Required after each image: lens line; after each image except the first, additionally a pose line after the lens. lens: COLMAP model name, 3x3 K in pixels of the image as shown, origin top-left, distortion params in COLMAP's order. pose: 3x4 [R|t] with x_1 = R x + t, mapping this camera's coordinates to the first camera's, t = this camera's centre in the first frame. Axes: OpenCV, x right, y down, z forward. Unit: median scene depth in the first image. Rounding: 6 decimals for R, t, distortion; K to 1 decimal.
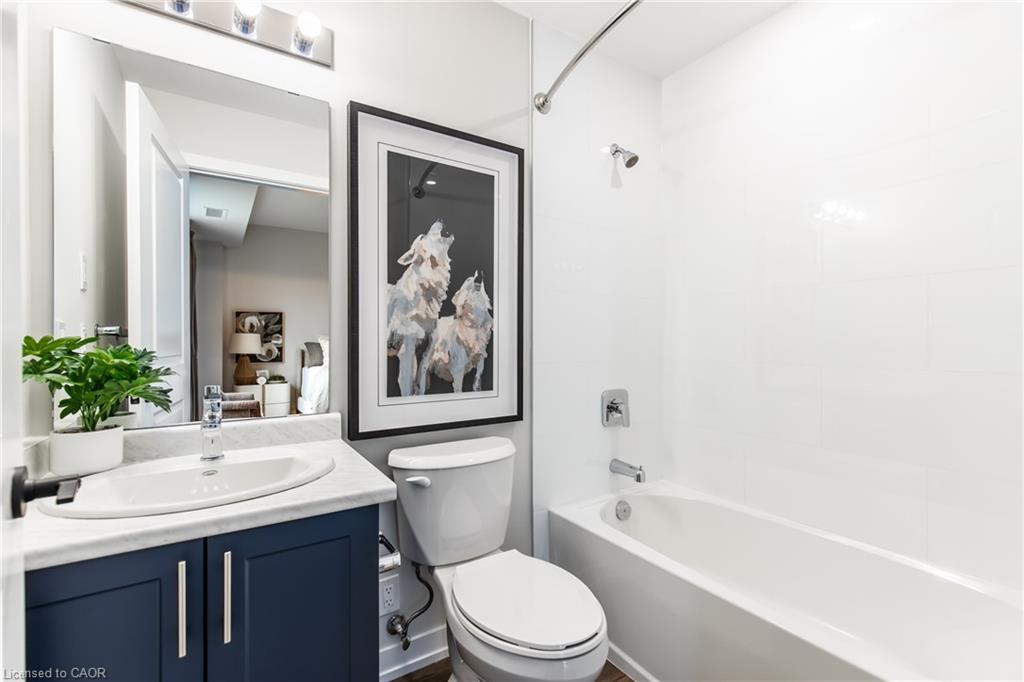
lens RADIAL K [[459.9, 0, 534.0], [0, 459.9, 338.7], [0, 0, 1]] dist [0.010099, -0.002368]
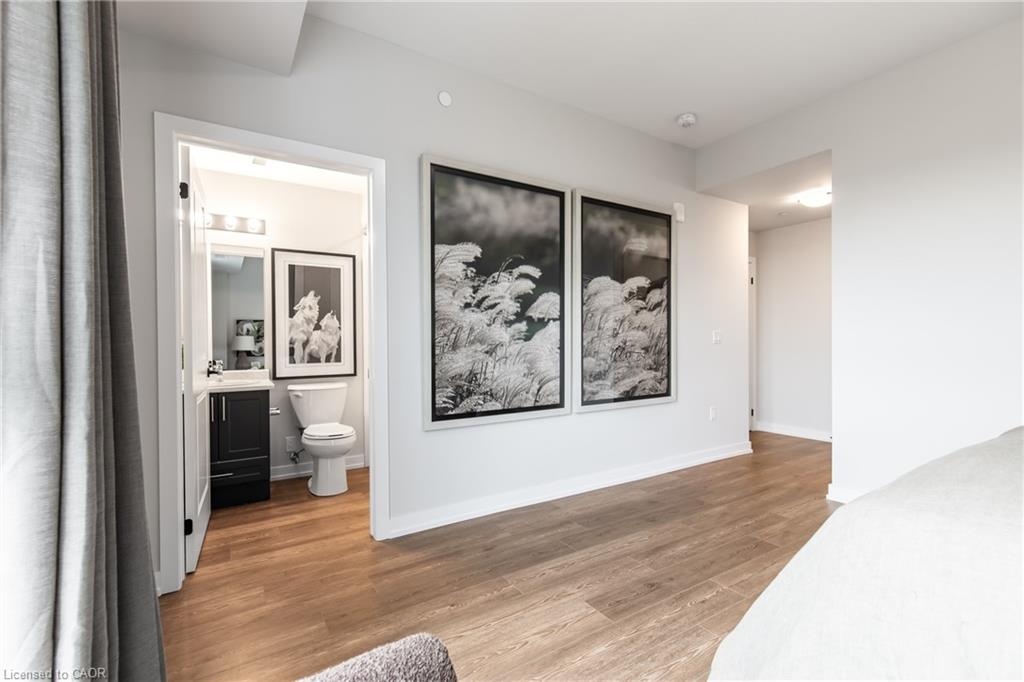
lens RADIAL K [[459.9, 0, 526.4], [0, 459.9, 338.1], [0, 0, 1]] dist [0.010099, -0.002368]
pose [[0.999793, -0.005940, -0.019439, 0.948186], [0.006007, 0.999976, 0.003362, -0.010567], [0.019419, -0.003478, 0.999805, -1.368862]]
